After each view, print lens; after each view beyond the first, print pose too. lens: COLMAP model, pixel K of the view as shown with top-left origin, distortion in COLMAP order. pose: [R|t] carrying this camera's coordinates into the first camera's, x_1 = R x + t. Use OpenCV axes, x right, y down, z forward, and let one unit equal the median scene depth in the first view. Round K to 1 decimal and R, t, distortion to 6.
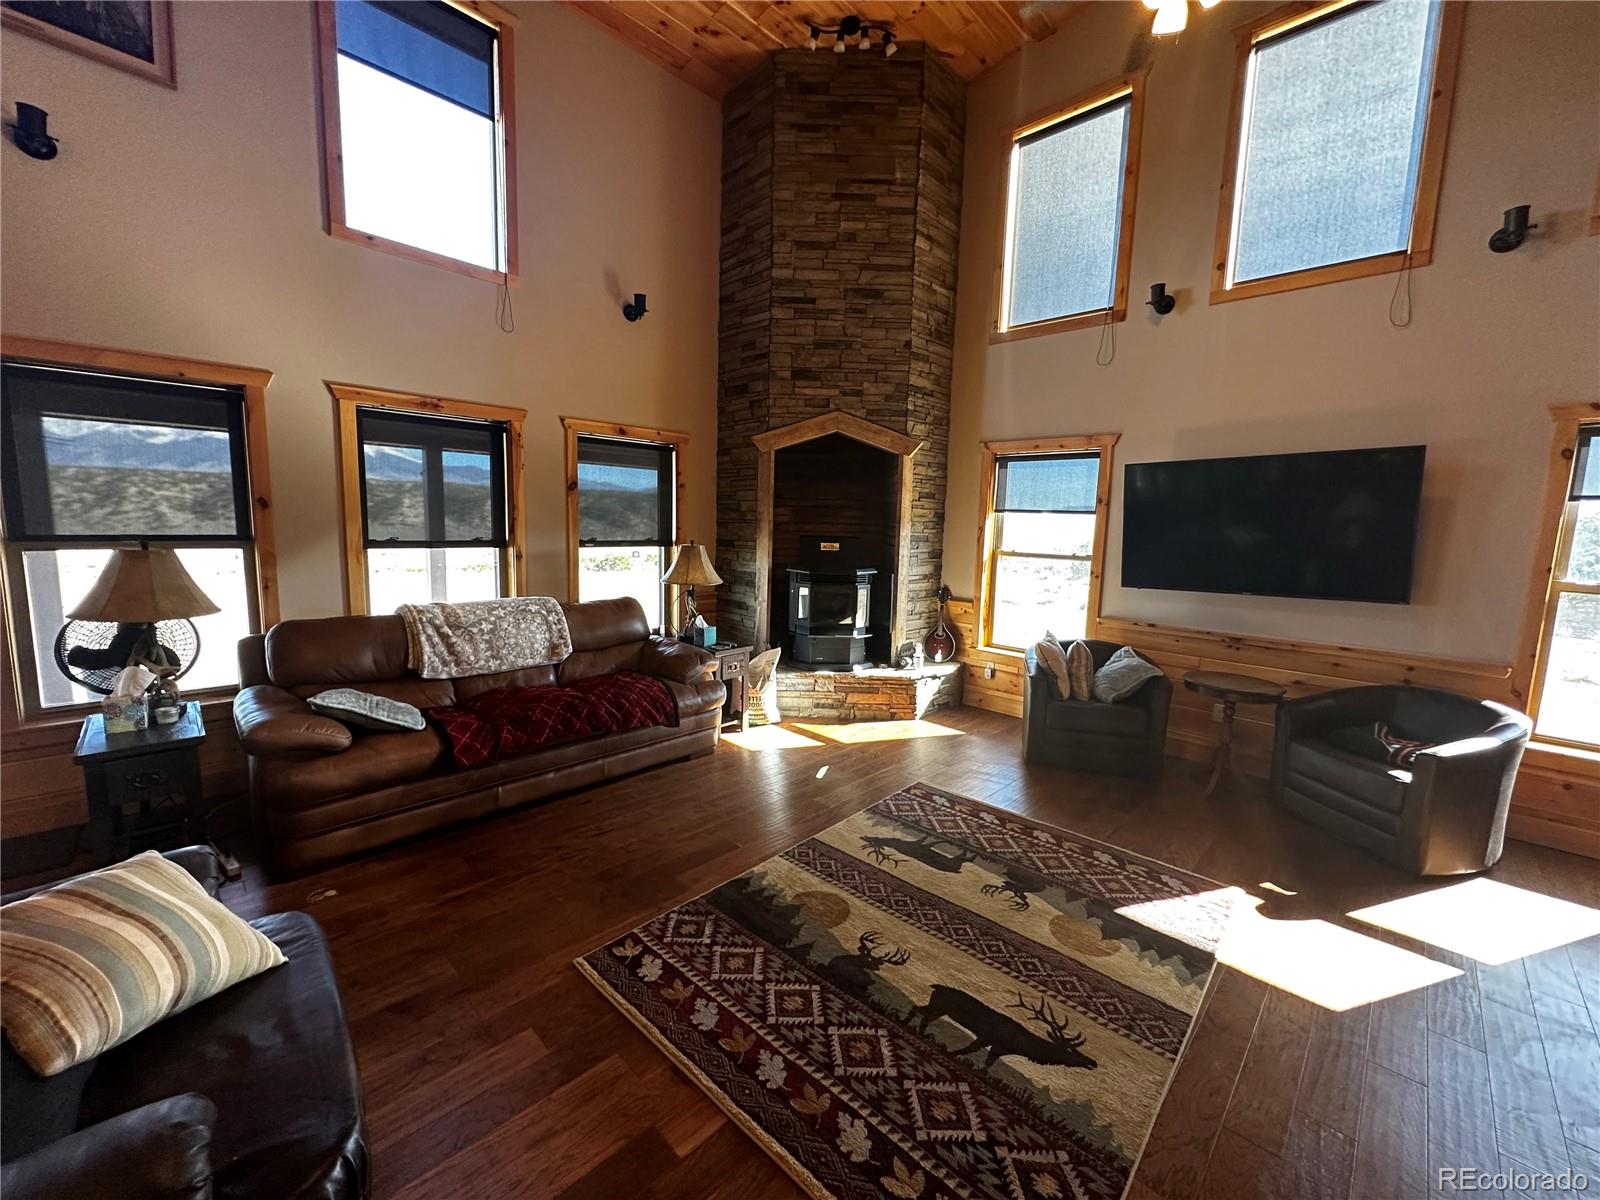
lens RADIAL K [[635.8, 0, 798.9], [0, 635.8, 598.6], [0, 0, 1]] dist [-0.003797, 0.000331]
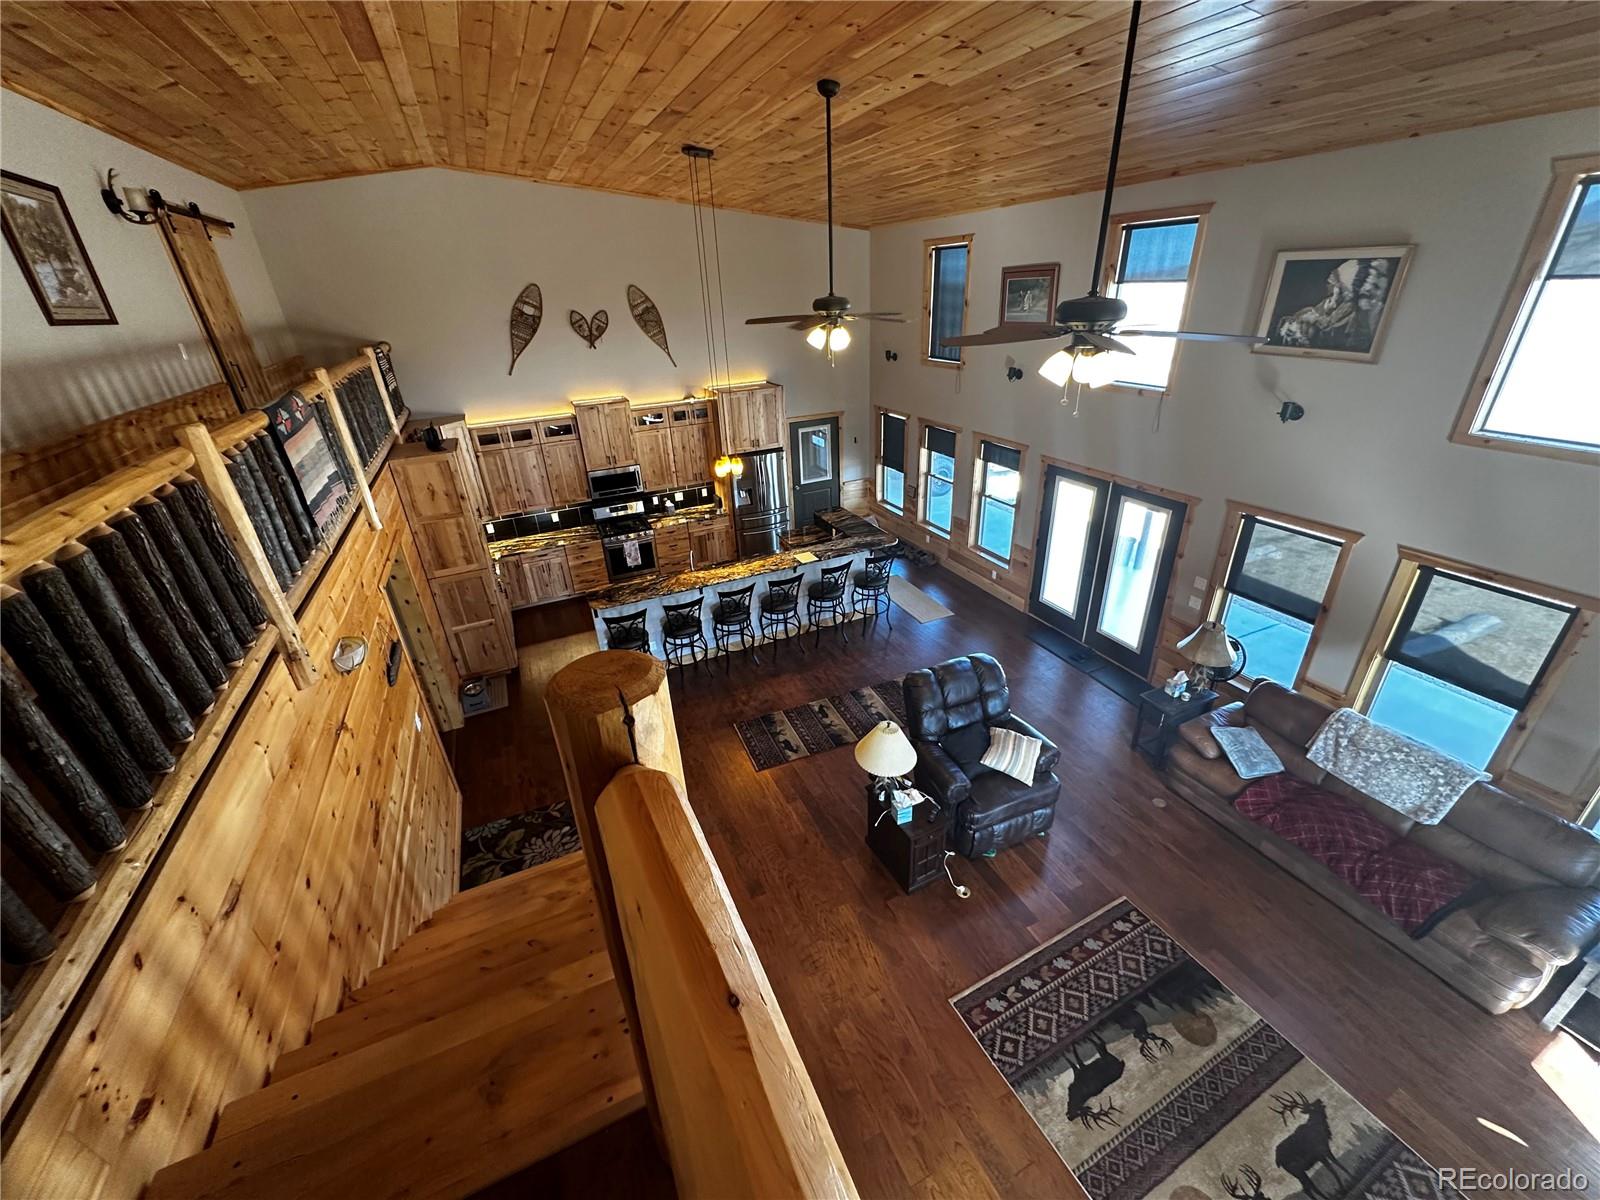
lens RADIAL K [[635.8, 0, 801.1], [0, 635.8, 598.6], [0, 0, 1]] dist [-0.003797, 0.000331]
pose [[-0.355217, 0.403493, -0.843217, 0.642384], [-0.081343, 0.885281, 0.457888, -0.542386], [0.931238, 0.231240, -0.281645, 0.156139]]
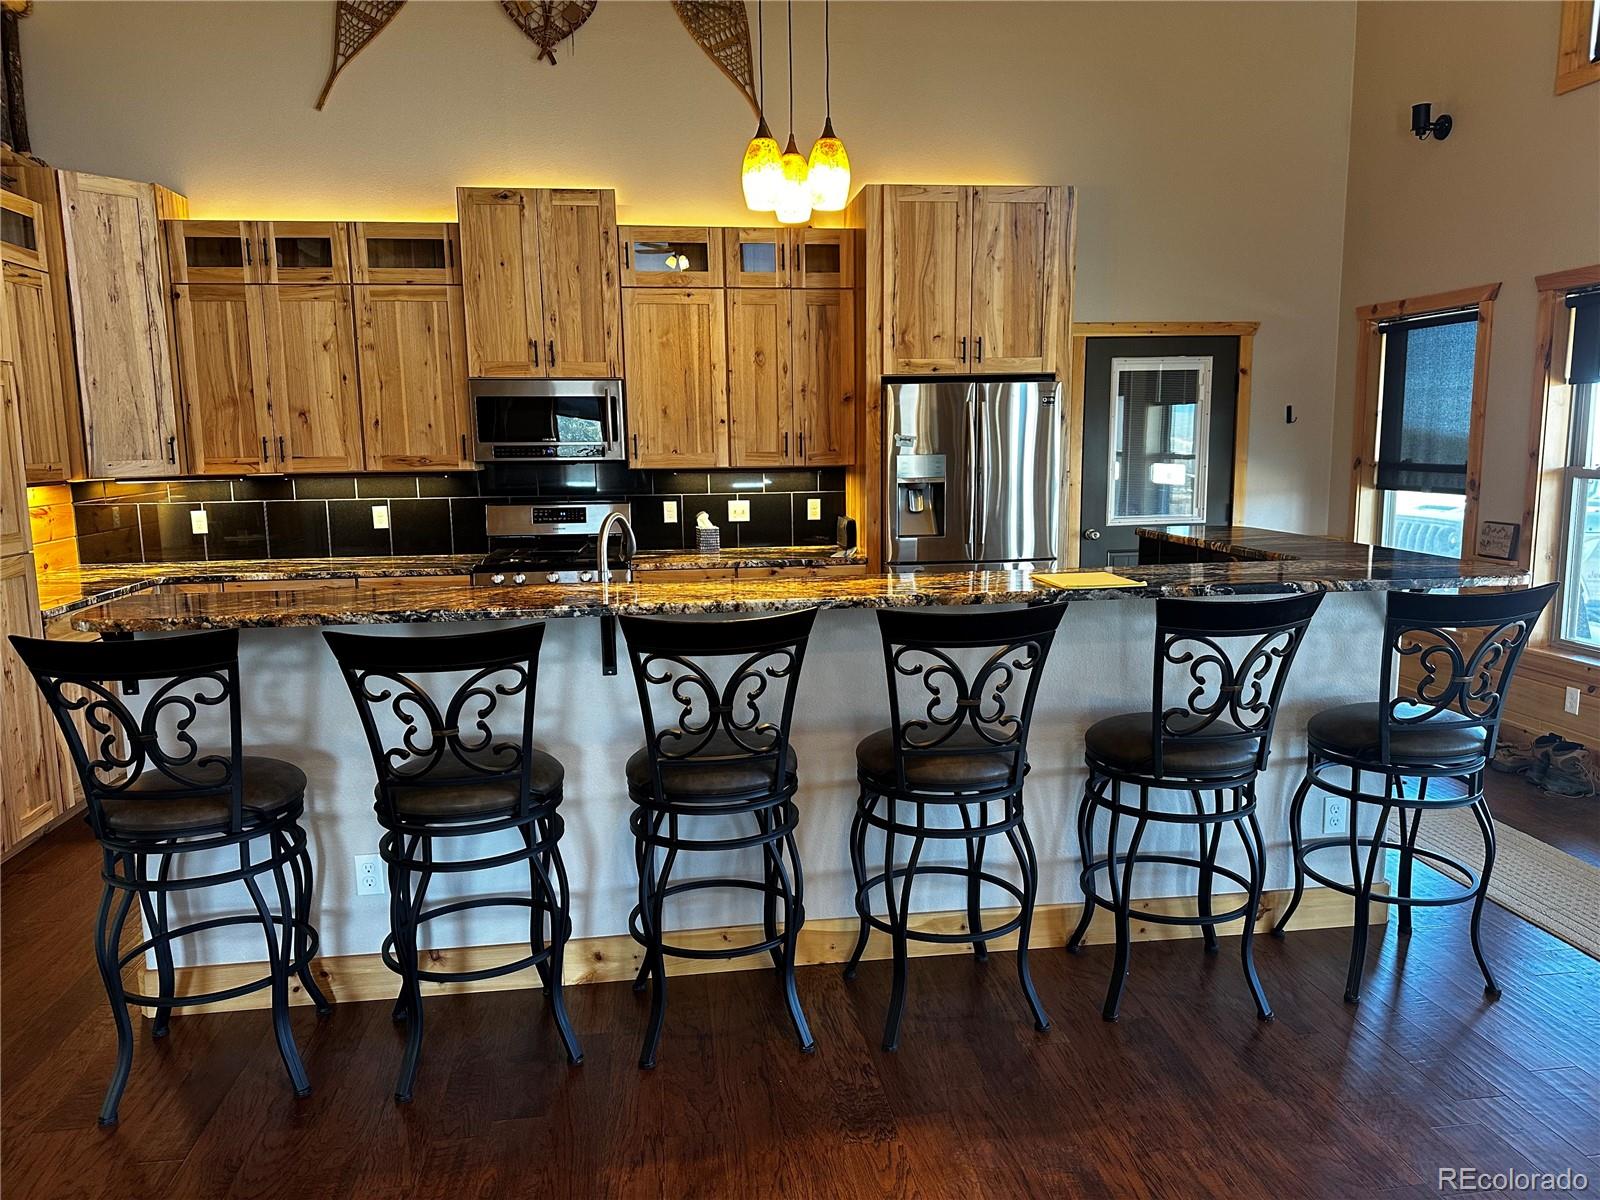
lens RADIAL K [[1101.8, 0, 804.8], [0, 1101.8, 608.3], [0, 0, 1]] dist [0.050182, -0.072341]
pose [[-0.613317, 0.097299, -0.783821, -0.175836], [-0.102264, 0.974248, 0.200956, 0.008338], [0.783189, 0.203406, -0.587573, -0.066324]]
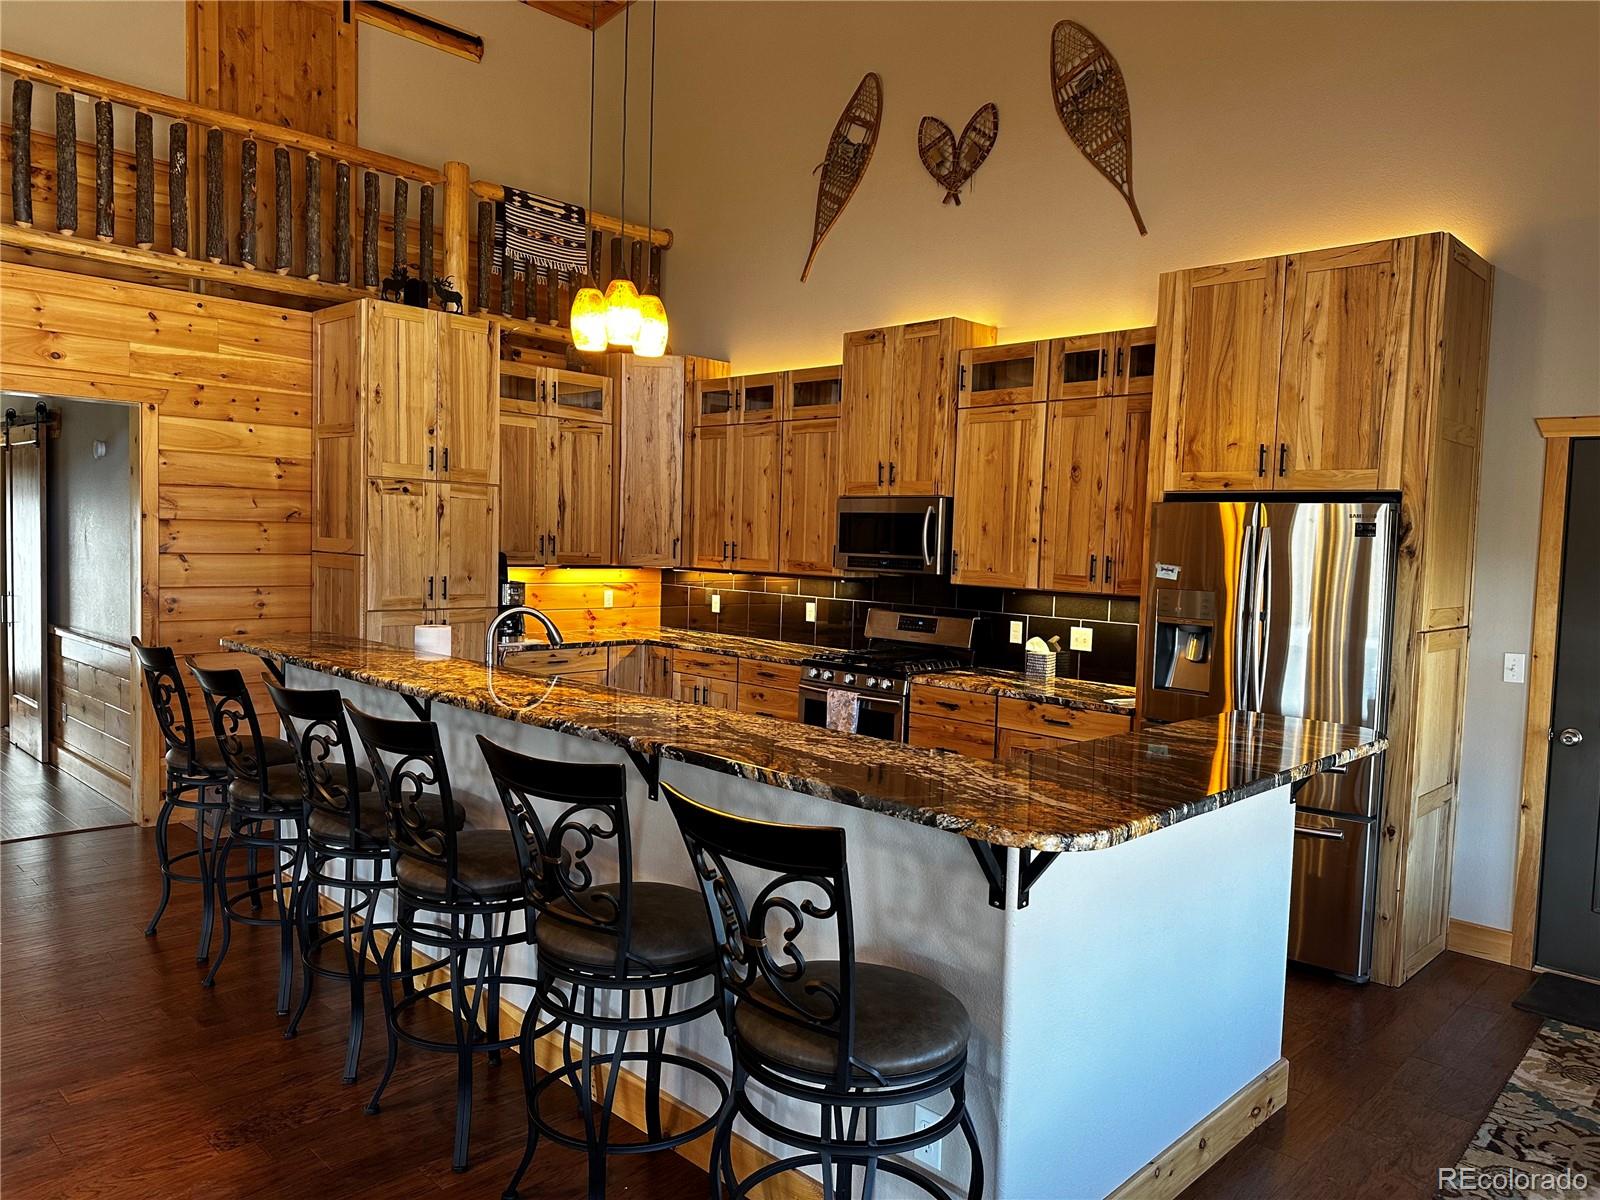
lens RADIAL K [[1101.8, 0, 815.5], [0, 1101.8, 620.3], [0, 0, 1]] dist [0.050182, -0.072341]
pose [[-0.997951, -0.060342, -0.021261, -0.837133], [-0.063348, 0.978487, 0.196341, -0.067112], [0.008956, 0.197286, -0.980305, 0.235726]]
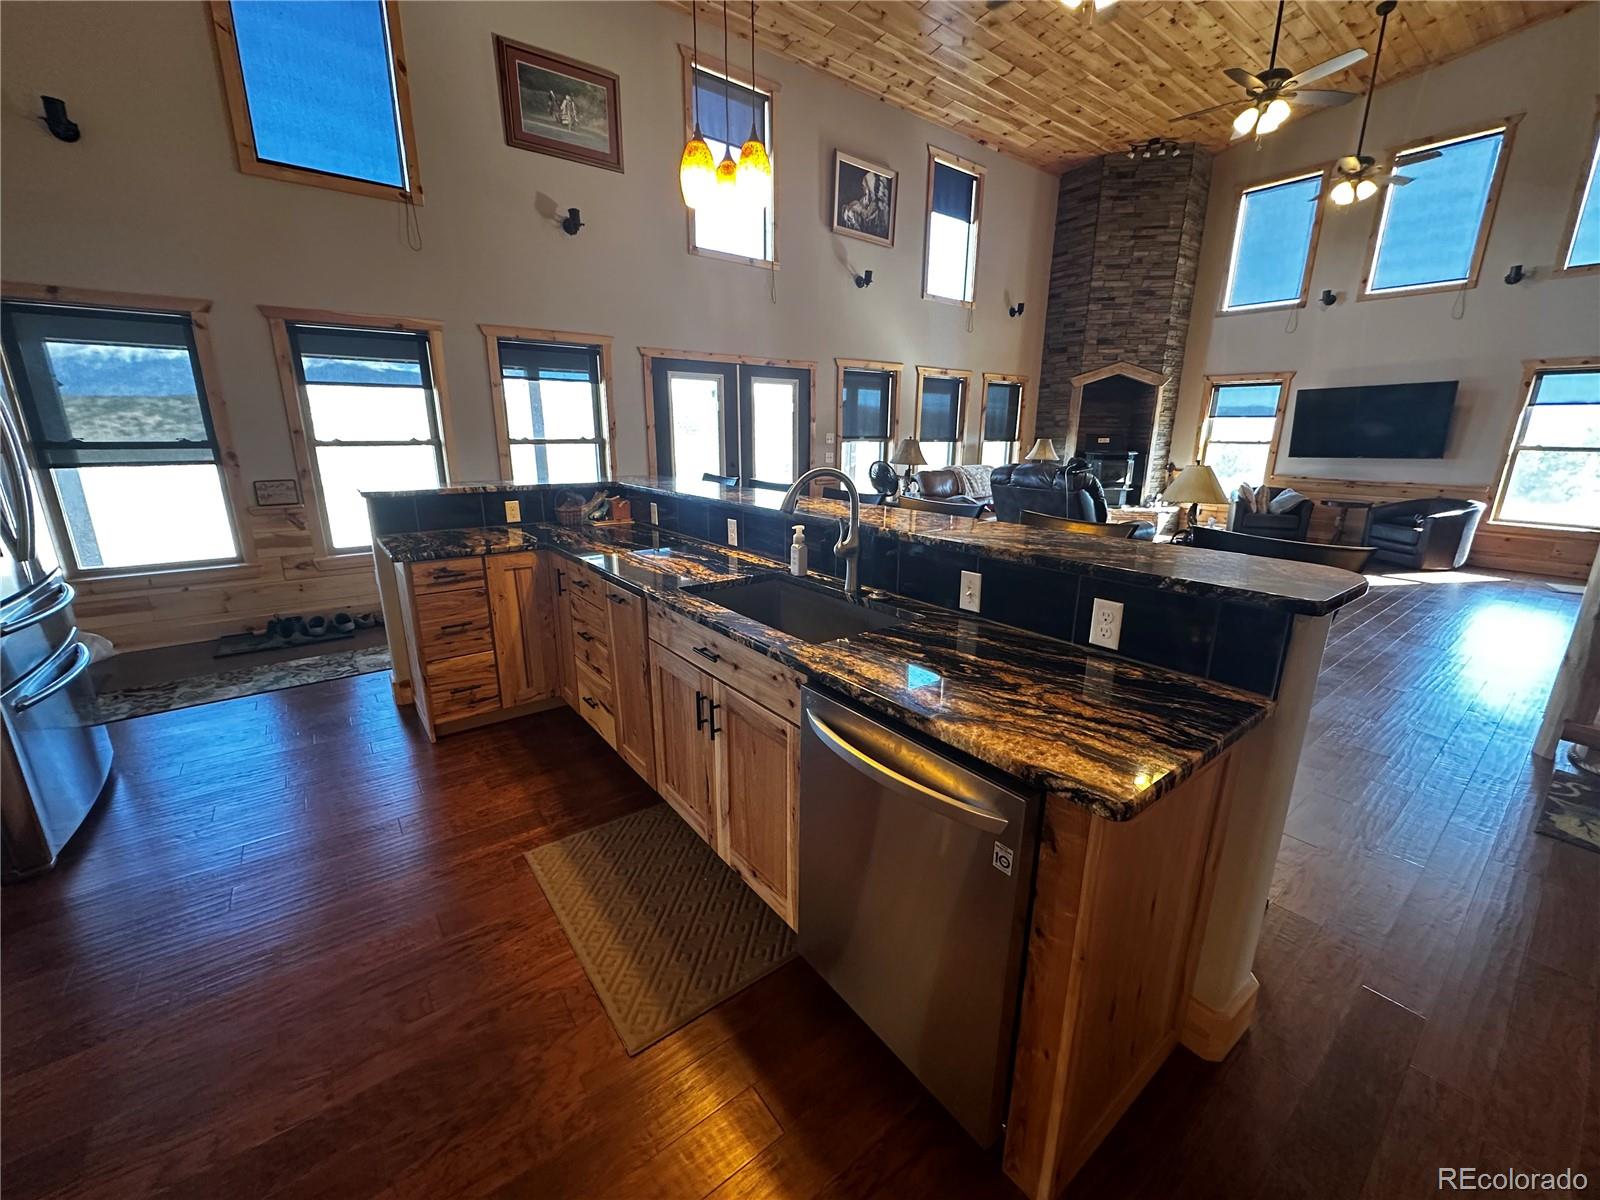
lens RADIAL K [[635.8, 0, 798.7], [0, 635.8, 599.0], [0, 0, 1]] dist [-0.003797, 0.000331]
pose [[0.989908, 0.015172, -0.140898, -0.591989], [0.003902, 0.990957, 0.134120, 0.126431], [0.141659, -0.133316, 0.980897, -0.994146]]
